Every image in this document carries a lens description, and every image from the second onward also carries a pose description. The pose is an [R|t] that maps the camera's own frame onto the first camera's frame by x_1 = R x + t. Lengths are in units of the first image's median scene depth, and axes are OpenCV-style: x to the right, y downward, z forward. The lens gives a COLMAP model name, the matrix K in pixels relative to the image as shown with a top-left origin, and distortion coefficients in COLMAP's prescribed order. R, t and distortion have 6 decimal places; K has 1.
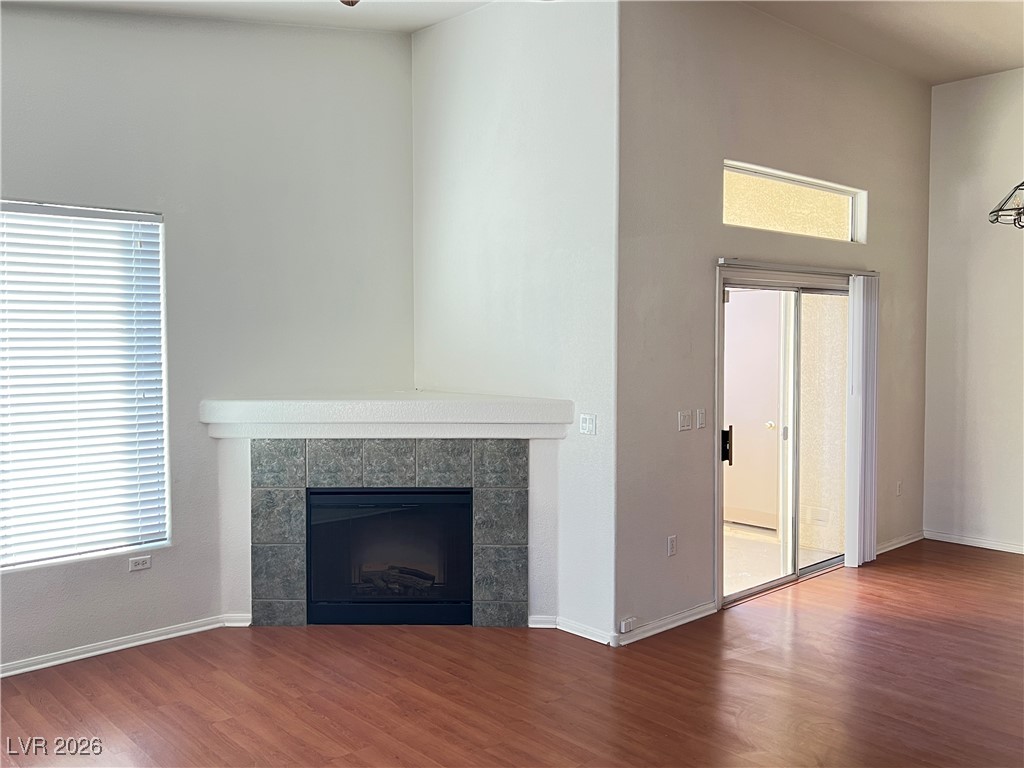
lens RADIAL K [[889.1, 0, 513.4], [0, 889.1, 367.1], [0, 0, 1]] dist [0.050647, -0.068304]
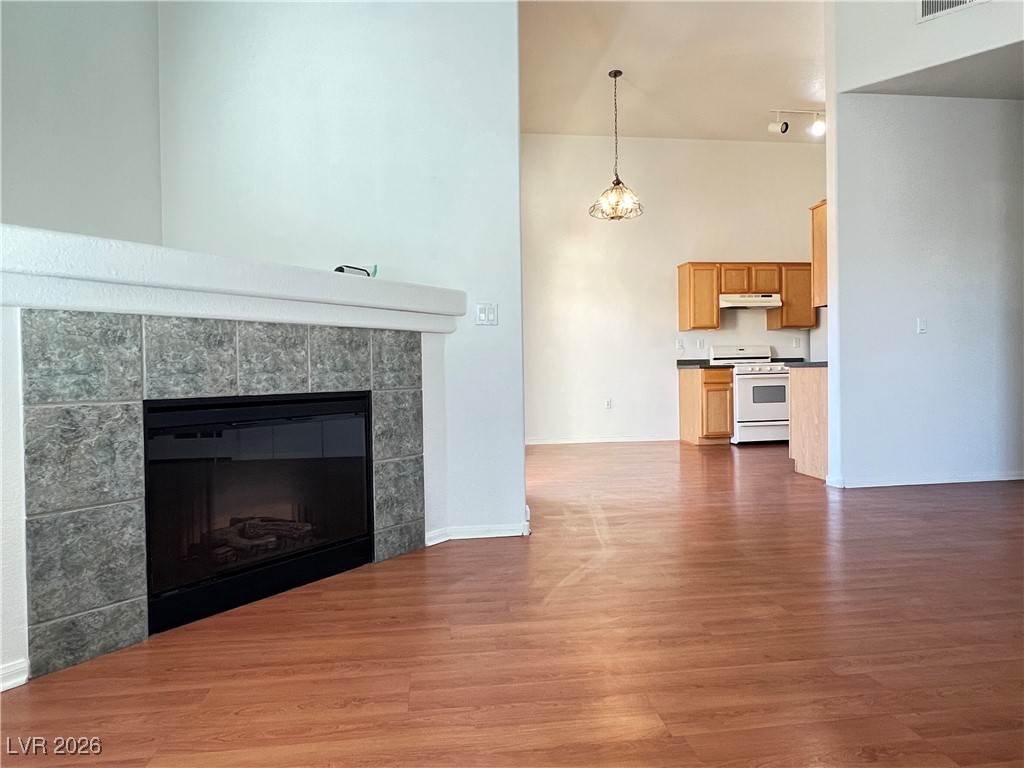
lens RADIAL K [[597.6, 0, 506.0], [0, 597.6, 383.8], [0, 0, 1]] dist [-0.006400, 0.000365]
pose [[0.575080, -0.018726, 0.817883, -0.414462], [0.038143, 0.999265, -0.003940, 0.135793], [-0.817208, 0.033462, 0.575371, 0.589278]]
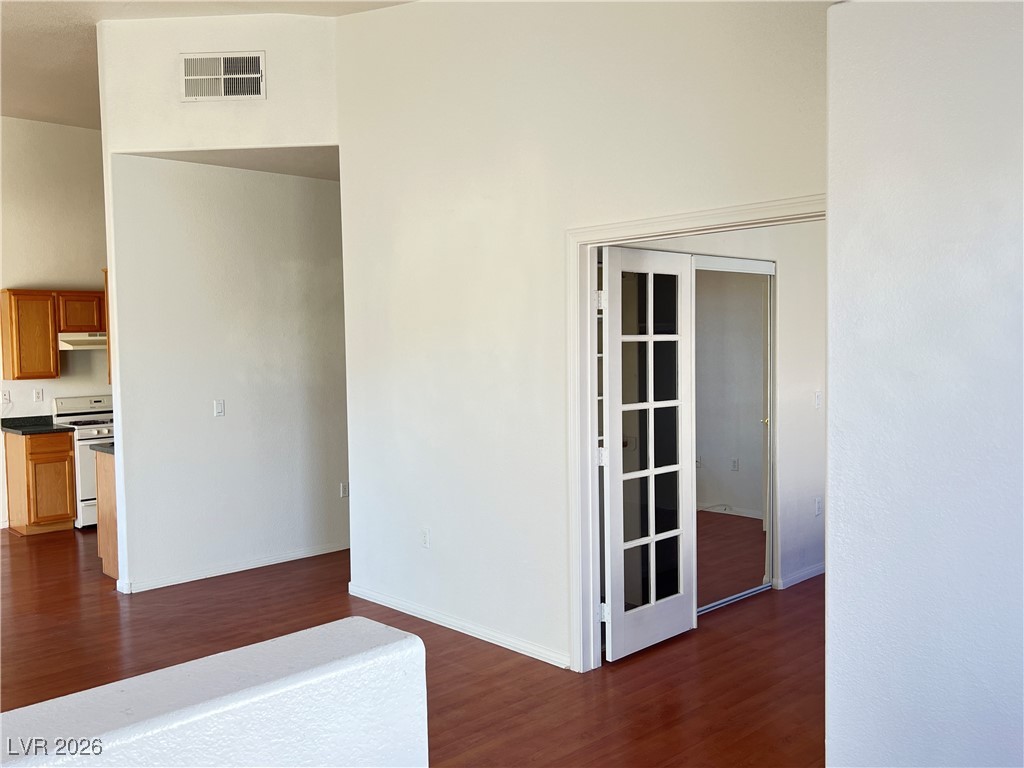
lens RADIAL K [[889.1, 0, 517.6], [0, 889.1, 382.9], [0, 0, 1]] dist [0.050647, -0.068304]
pose [[-0.022264, -0.039846, 0.998958, -0.594887], [0.050363, 0.997892, 0.040926, 0.008038], [-0.998483, 0.051221, -0.020210, 0.204934]]
